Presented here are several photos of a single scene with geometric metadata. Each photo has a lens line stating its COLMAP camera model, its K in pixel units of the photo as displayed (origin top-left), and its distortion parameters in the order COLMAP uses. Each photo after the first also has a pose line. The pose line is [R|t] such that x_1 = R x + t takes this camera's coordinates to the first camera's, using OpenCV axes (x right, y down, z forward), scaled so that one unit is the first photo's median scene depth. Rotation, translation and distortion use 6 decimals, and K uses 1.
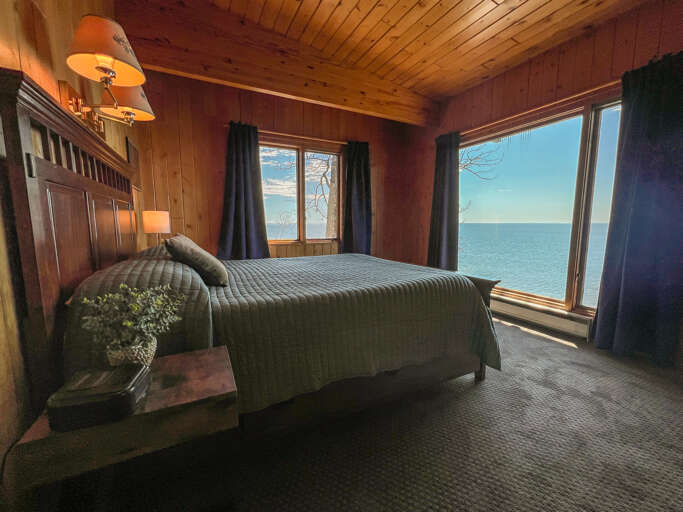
lens RADIAL K [[274.8, 0, 341.8], [0, 274.8, 256.3], [0, 0, 1]] dist [-0.003998, -0.000170]
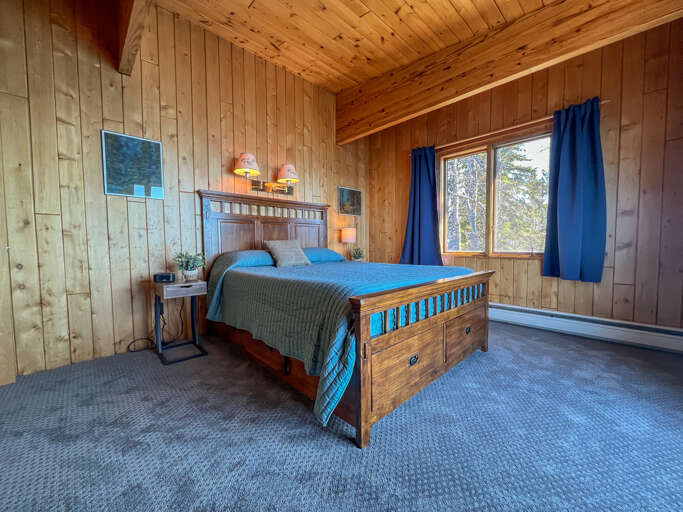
lens RADIAL K [[274.8, 0, 343.0], [0, 274.8, 255.7], [0, 0, 1]] dist [-0.003998, -0.000170]
pose [[0.276807, 0.043874, -0.959923, 0.649625], [-0.116641, 0.993105, 0.011756, -0.016072], [0.953820, 0.108713, 0.280016, 0.419701]]
